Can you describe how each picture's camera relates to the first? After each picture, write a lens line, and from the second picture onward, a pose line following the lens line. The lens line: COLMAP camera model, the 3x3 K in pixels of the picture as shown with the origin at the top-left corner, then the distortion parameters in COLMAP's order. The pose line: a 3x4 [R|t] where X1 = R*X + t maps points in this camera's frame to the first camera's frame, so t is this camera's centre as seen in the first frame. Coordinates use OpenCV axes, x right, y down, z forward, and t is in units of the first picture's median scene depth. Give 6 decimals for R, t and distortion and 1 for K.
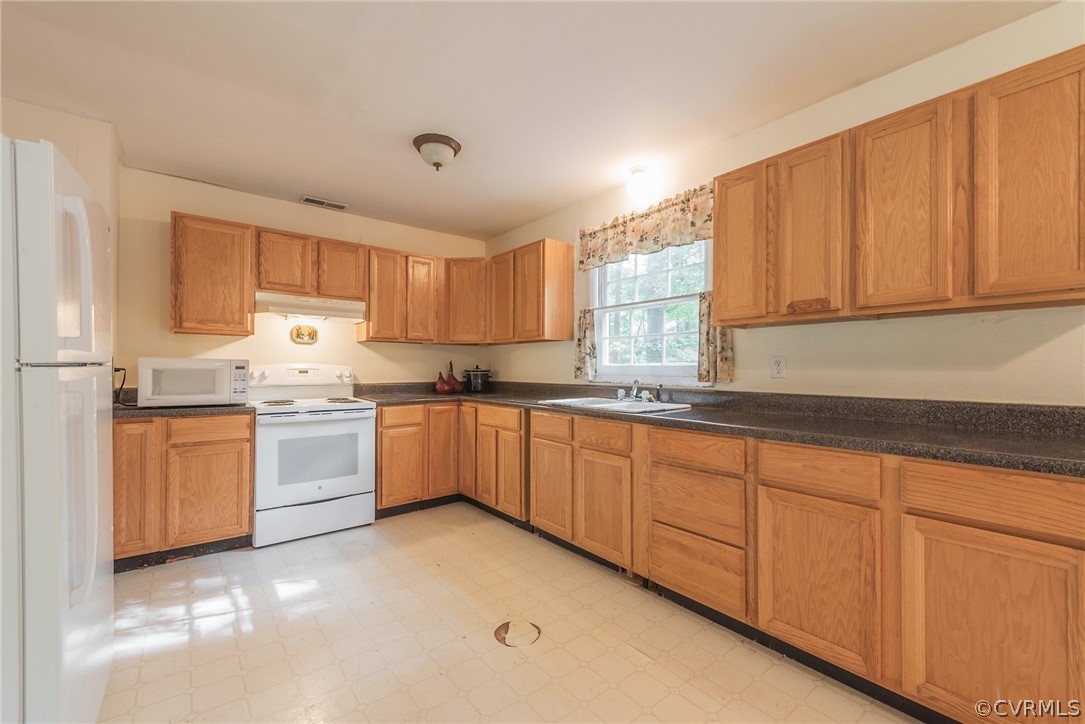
lens RADIAL K [[455.0, 0, 531.2], [0, 455.0, 368.8], [0, 0, 1]] dist [0.016370, -0.004605]
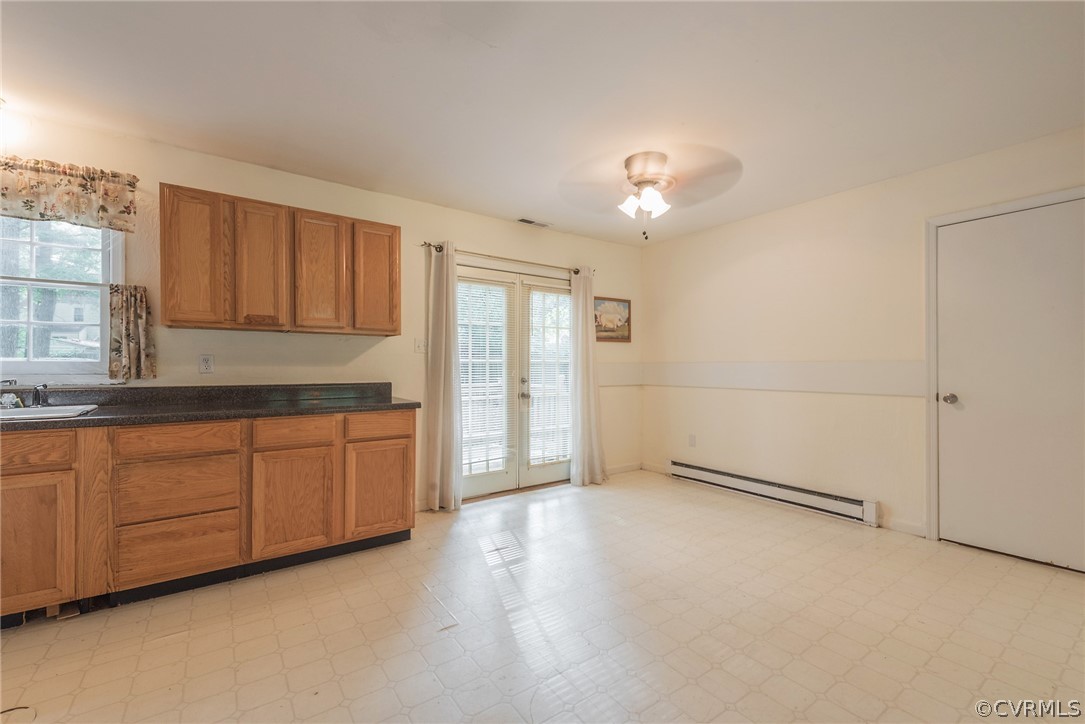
lens RADIAL K [[455.0, 0, 547.5], [0, 455.0, 367.7], [0, 0, 1]] dist [0.016370, -0.004605]
pose [[0.027467, -0.006434, 0.999602, -0.493433], [-0.000491, 0.999979, 0.006449, -0.001613], [-0.999623, -0.000668, 0.027463, 0.067542]]
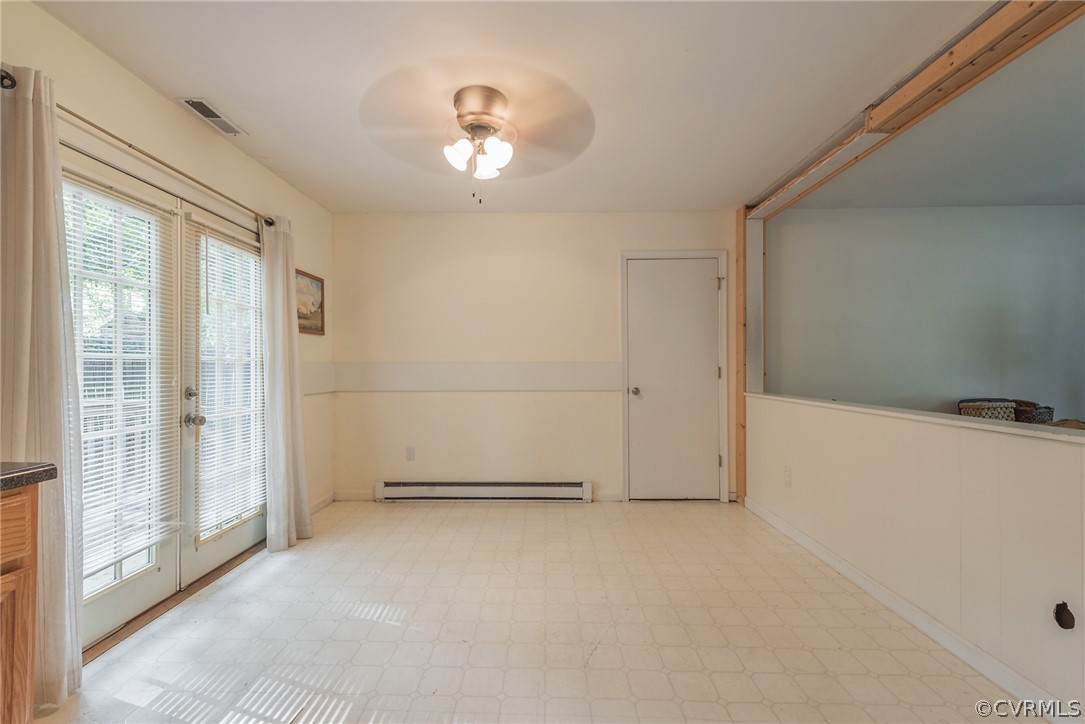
lens RADIAL K [[455.0, 0, 536.4], [0, 455.0, 366.5], [0, 0, 1]] dist [0.016370, -0.004605]
pose [[-0.781350, -0.003197, 0.624085, -0.056609], [-0.001889, 0.999994, 0.002757, -0.002064], [-0.624091, 0.000975, -0.781351, 0.420979]]
